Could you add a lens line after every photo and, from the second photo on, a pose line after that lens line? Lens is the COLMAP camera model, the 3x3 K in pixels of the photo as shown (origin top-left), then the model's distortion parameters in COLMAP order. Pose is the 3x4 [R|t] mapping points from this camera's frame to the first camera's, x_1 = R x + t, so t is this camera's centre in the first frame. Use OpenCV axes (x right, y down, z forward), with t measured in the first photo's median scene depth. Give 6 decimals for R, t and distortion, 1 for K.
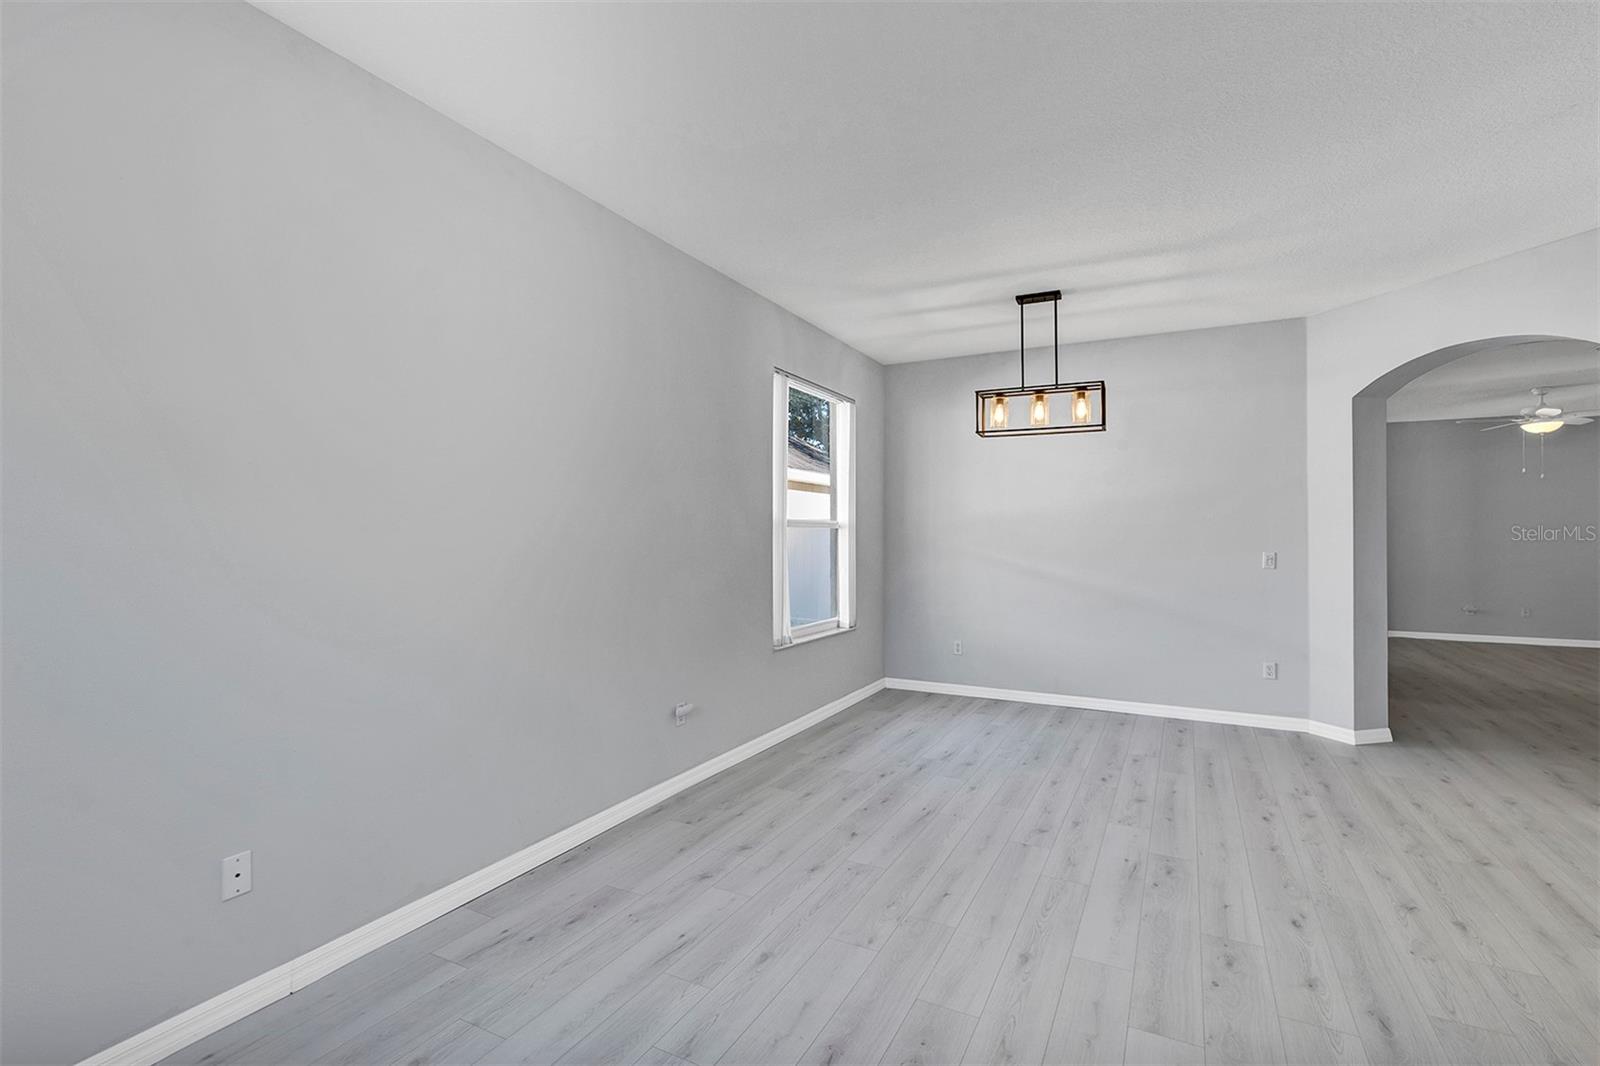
lens RADIAL K [[737.8, 0, 793.9], [0, 737.8, 528.6], [0, 0, 1]] dist [0.005555, 0.000684]
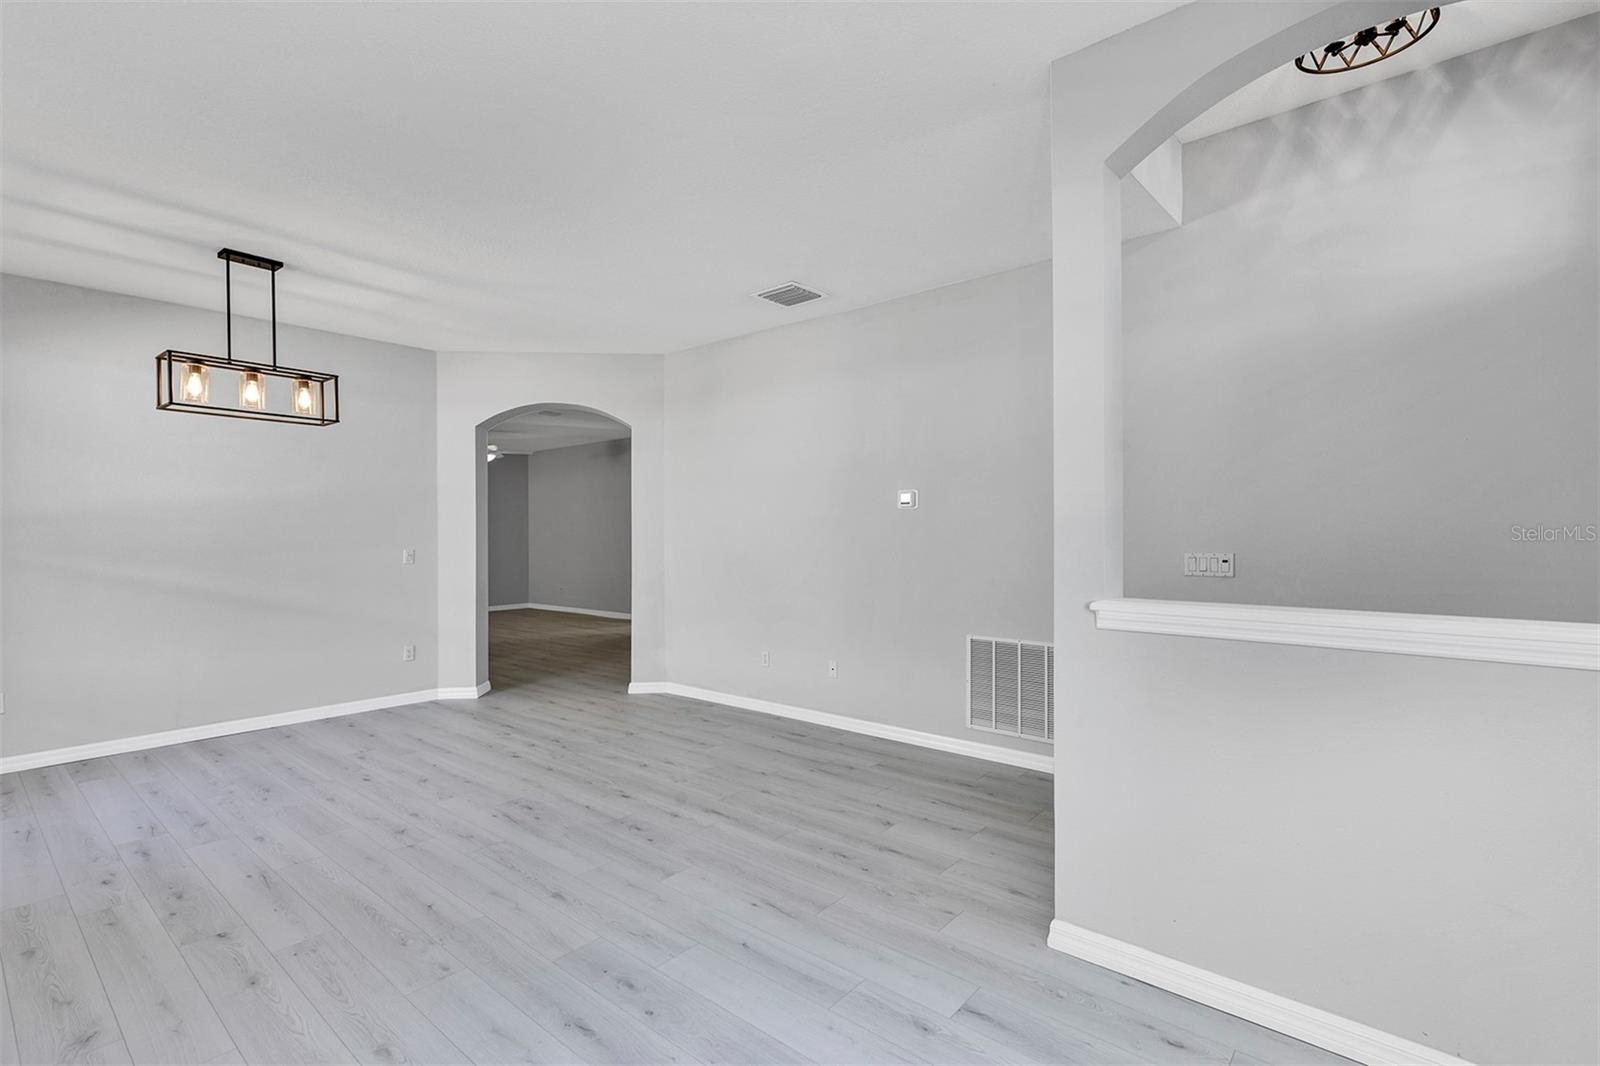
lens RADIAL K [[737.8, 0, 791.2], [0, 737.8, 531.7], [0, 0, 1]] dist [0.005555, 0.000684]
pose [[0.219846, -0.000678, 0.975534, -0.389762], [-0.001295, 0.999999, 0.000986, 0.002930], [-0.975534, -0.001480, 0.219845, 0.202471]]
